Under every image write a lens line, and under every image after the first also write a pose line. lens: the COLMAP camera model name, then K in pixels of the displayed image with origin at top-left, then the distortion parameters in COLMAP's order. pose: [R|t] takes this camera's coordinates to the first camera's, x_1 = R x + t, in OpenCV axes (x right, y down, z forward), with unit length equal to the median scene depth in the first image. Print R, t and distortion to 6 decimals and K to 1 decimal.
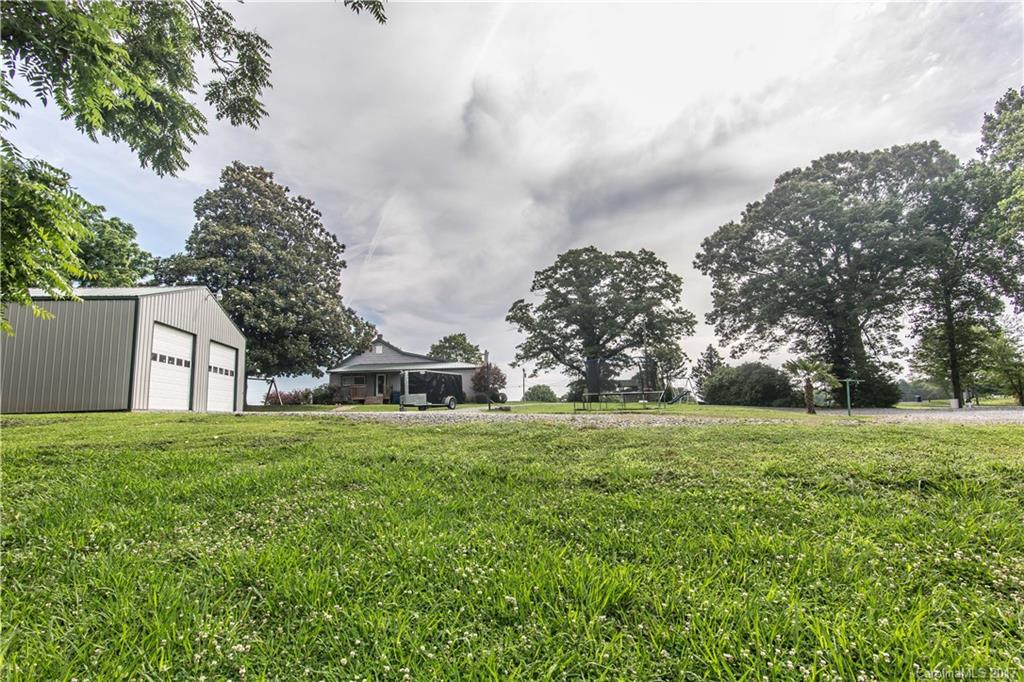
lens RADIAL K [[512.7, 0, 509.8], [0, 512.7, 331.7], [0, 0, 1]] dist [-0.000896, -0.001679]
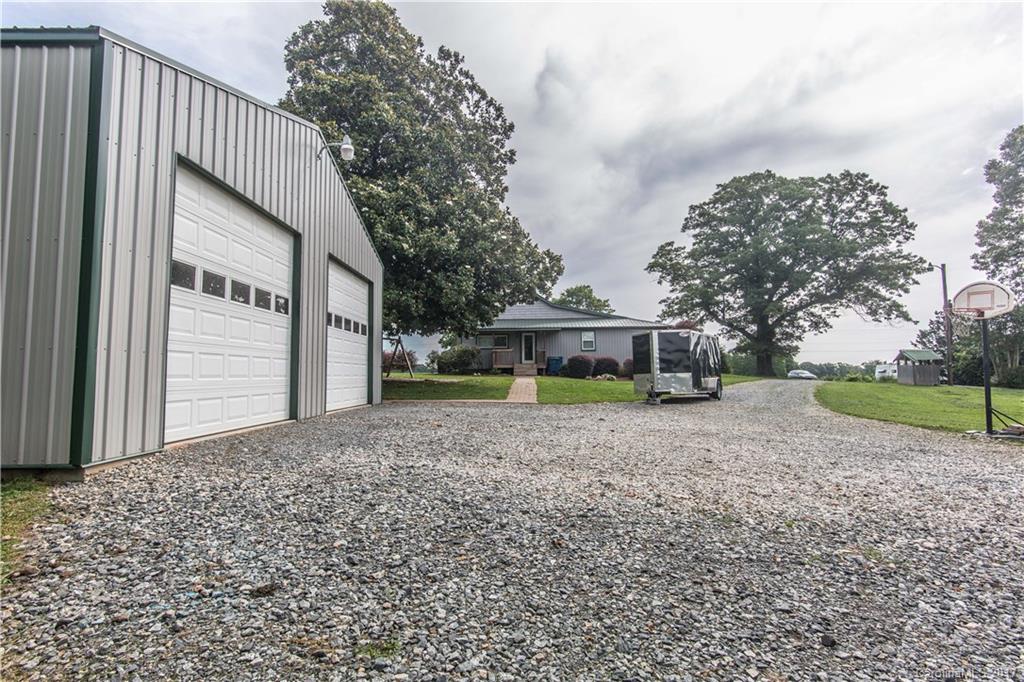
lens RADIAL K [[512.7, 0, 509.8], [0, 512.7, 331.7], [0, 0, 1]] dist [-0.000896, -0.001679]
pose [[0.989559, 0.017986, -0.143002, -0.234909], [-0.006520, 0.996754, 0.080243, 0.029836], [0.143981, -0.078472, 0.986464, 0.373421]]
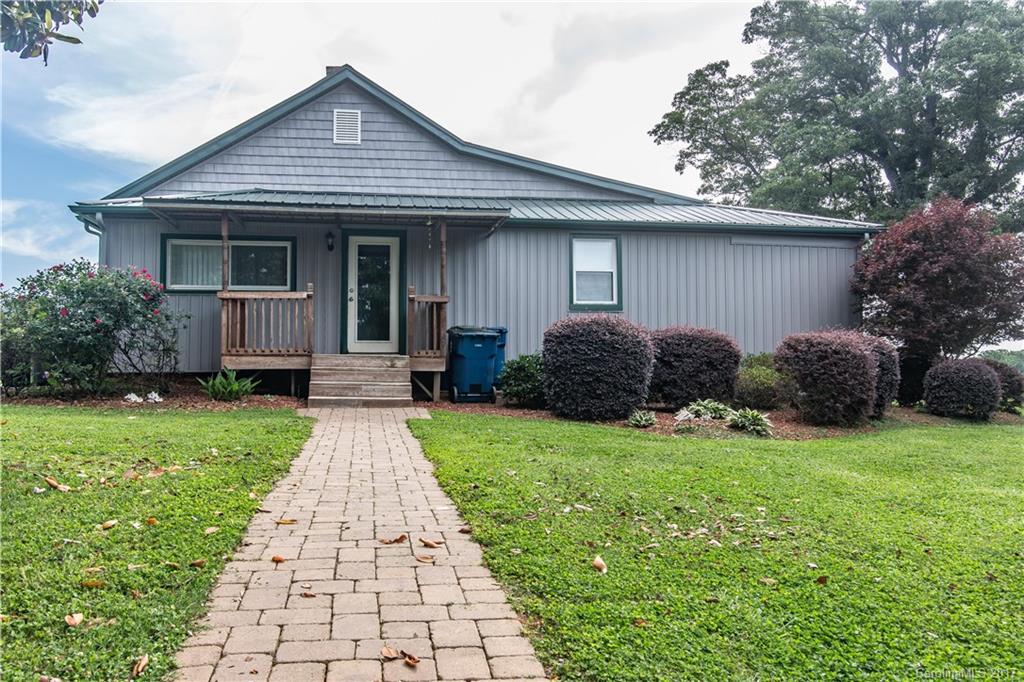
lens RADIAL K [[911.4, 0, 510.7], [0, 911.4, 341.3], [0, 0, 1]] dist [0.002377, 0.000463]
pose [[0.997773, 0.039217, 0.053956, -0.294890], [-0.045636, 0.991308, 0.123394, 0.104539], [-0.048648, -0.125582, 0.990890, 0.890619]]
